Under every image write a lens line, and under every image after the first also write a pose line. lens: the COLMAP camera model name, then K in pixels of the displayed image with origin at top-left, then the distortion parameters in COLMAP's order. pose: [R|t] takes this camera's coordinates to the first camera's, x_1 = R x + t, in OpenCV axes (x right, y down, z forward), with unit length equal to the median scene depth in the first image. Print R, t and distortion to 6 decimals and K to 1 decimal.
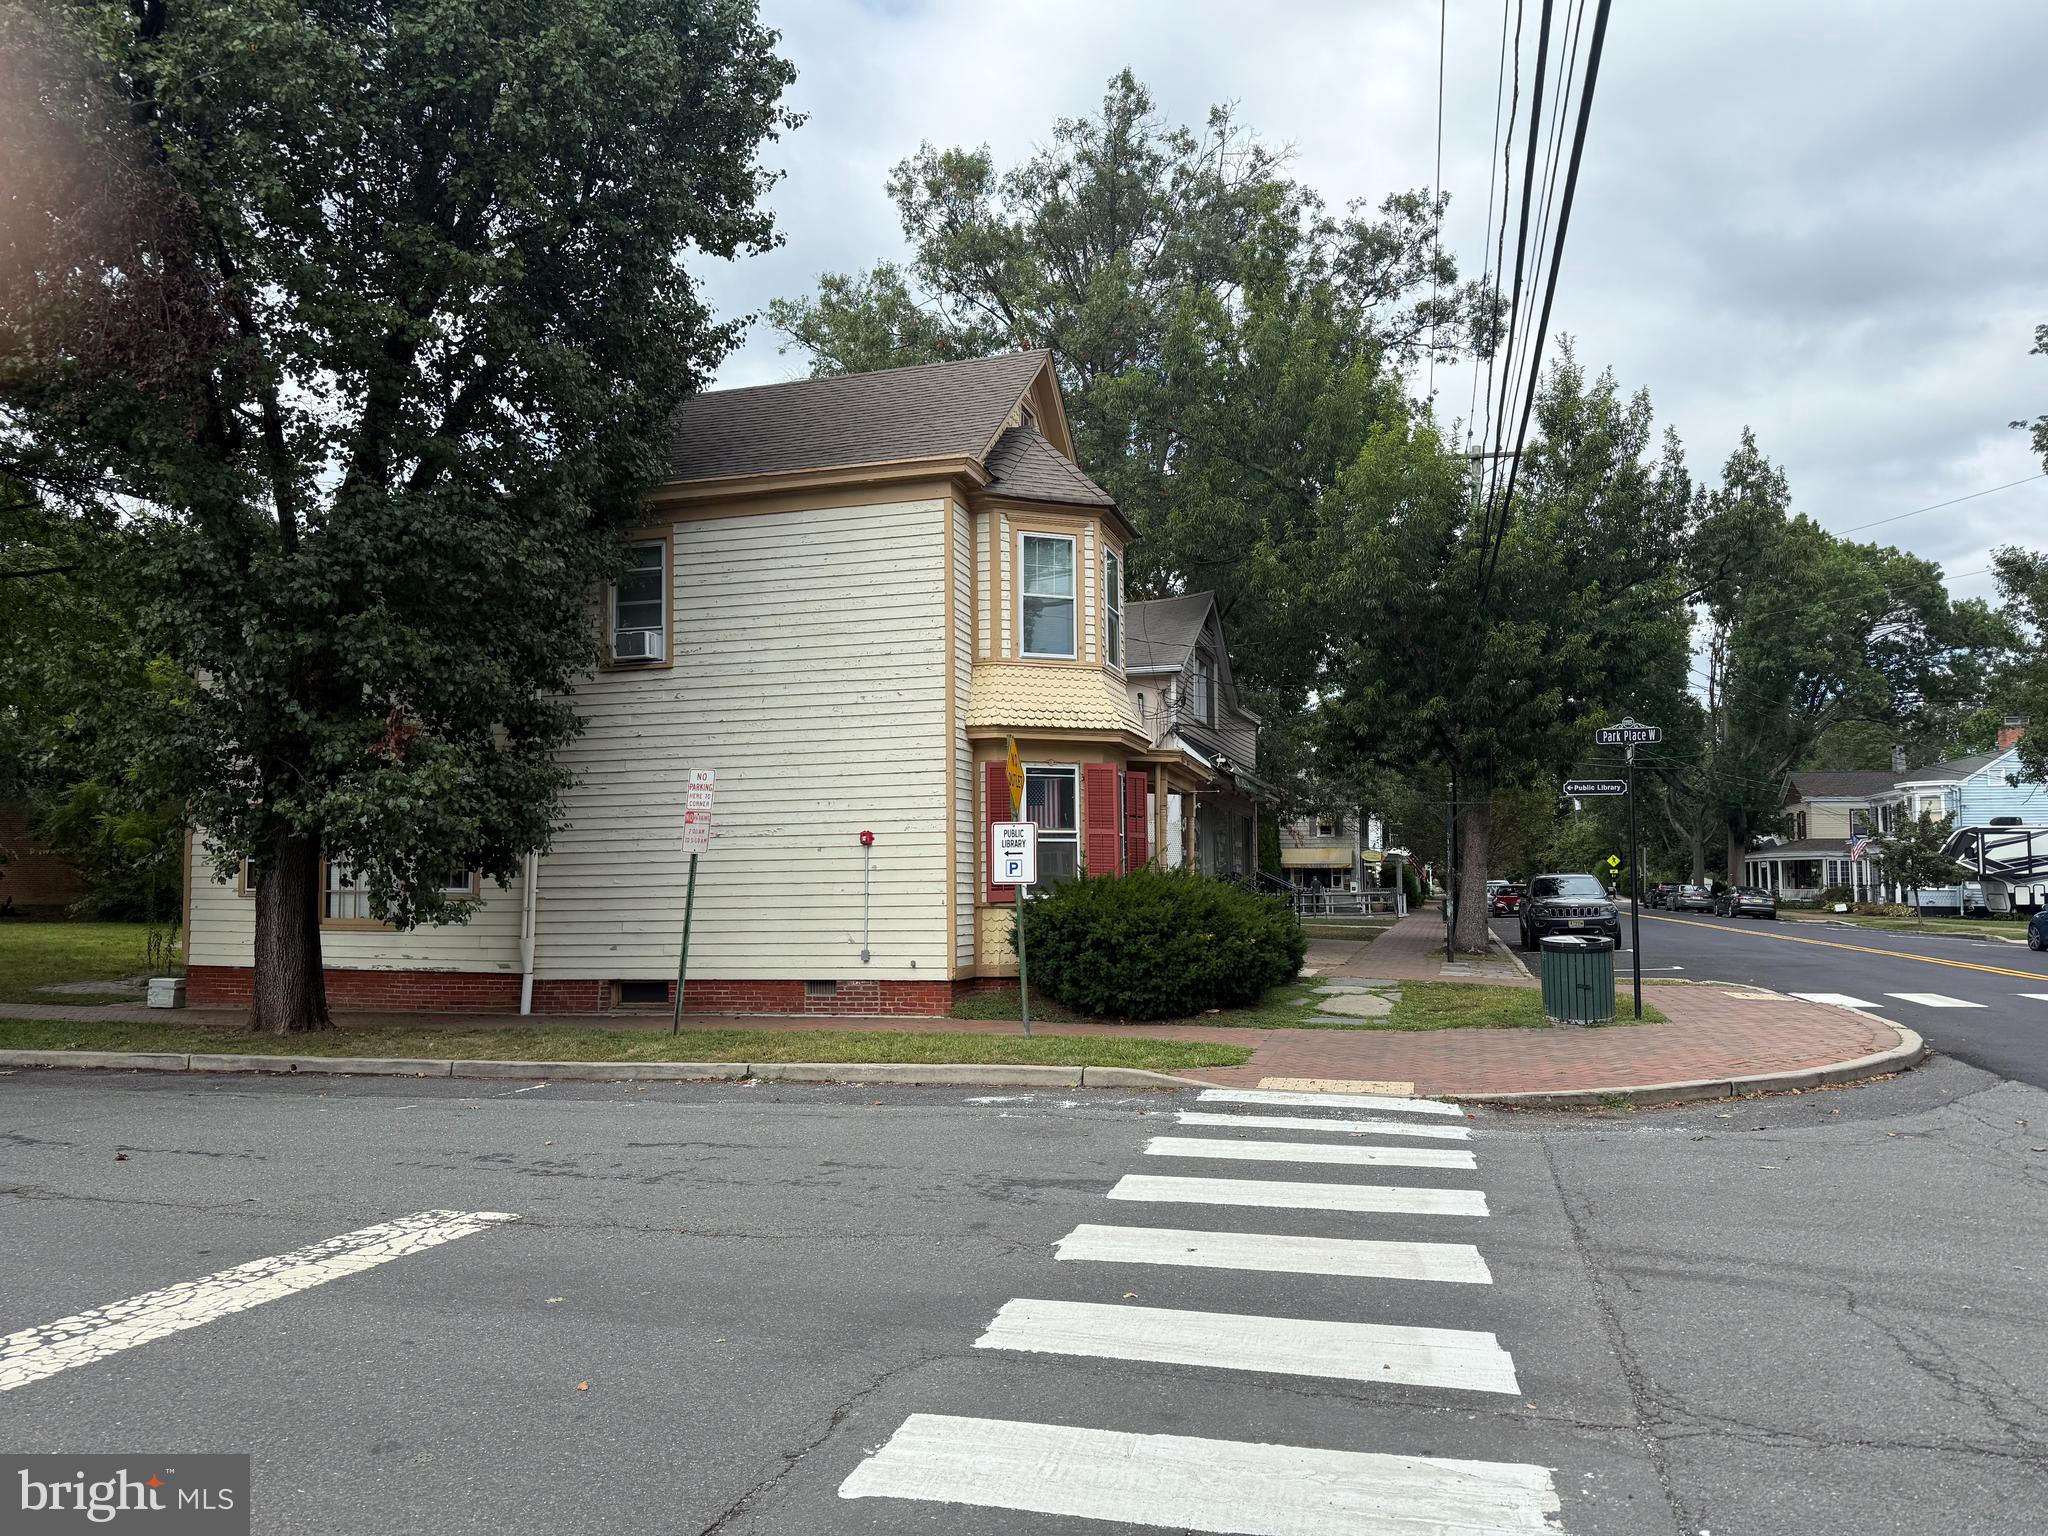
lens RADIAL K [[1443.7, 0, 1024.0], [0, 1443.7, 768.0], [0, 0, 1]] dist [0.076894, 0.000186]
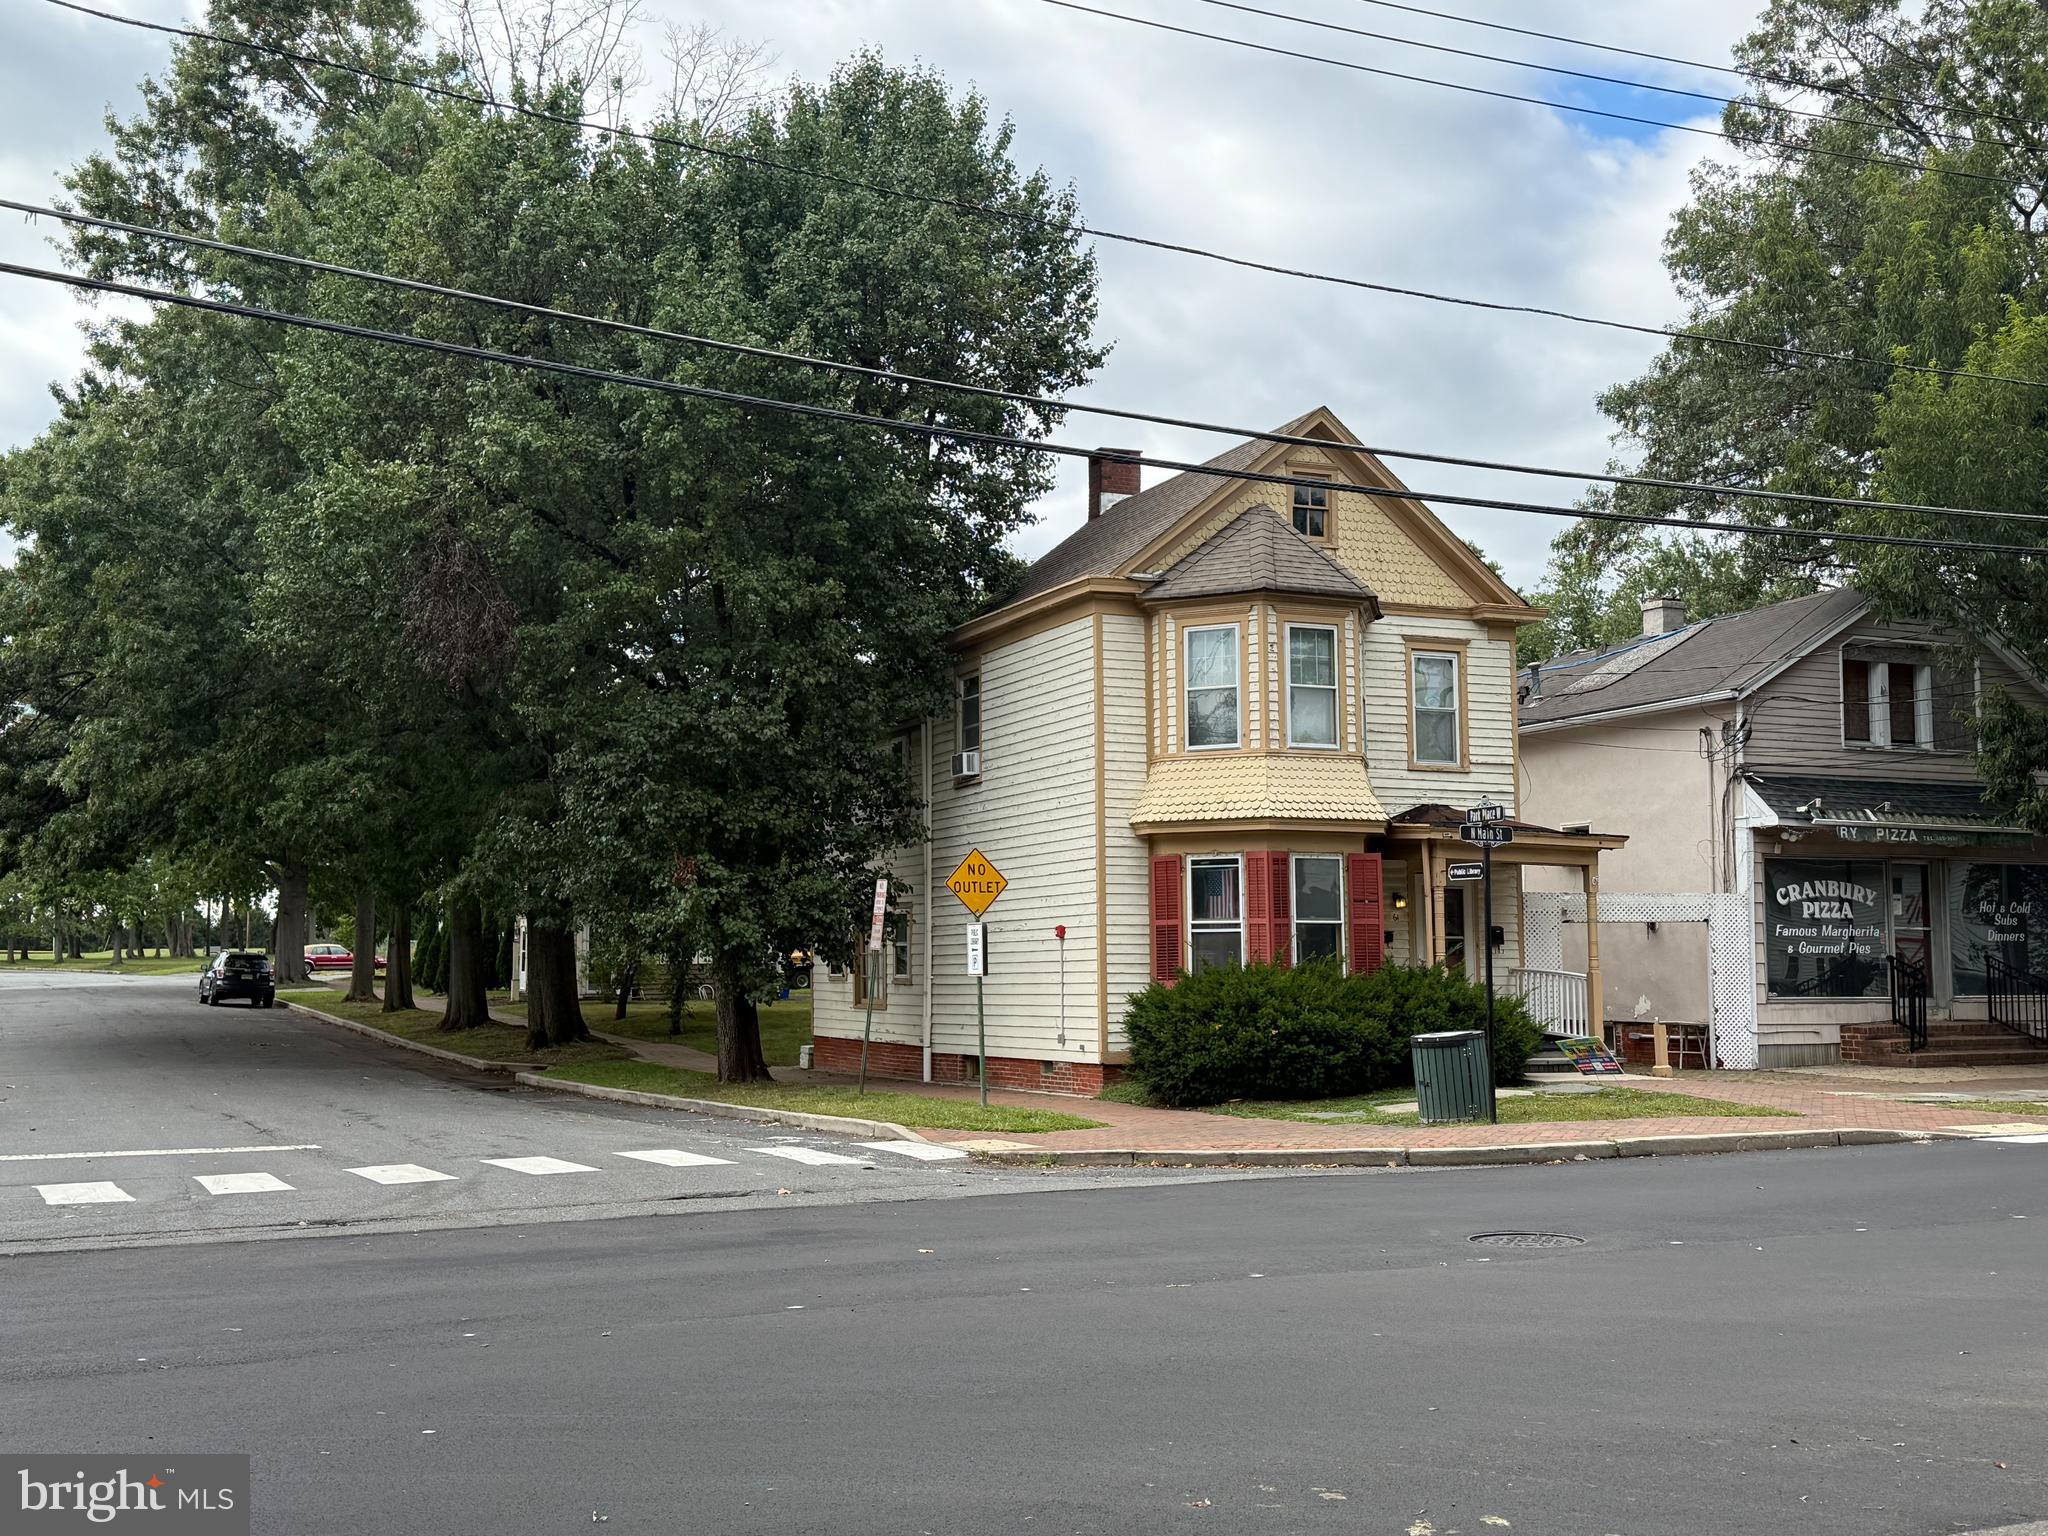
lens RADIAL K [[2169.4, 0, 1024.0], [0, 2169.4, 768.0], [0, 0, 1]] dist [0.004156, -0.000180]
pose [[0.650939, -0.069644, -0.755929, 1.080944], [0.064605, 0.997252, -0.036244, -0.016933], [0.756376, -0.025244, 0.653650, -0.089087]]
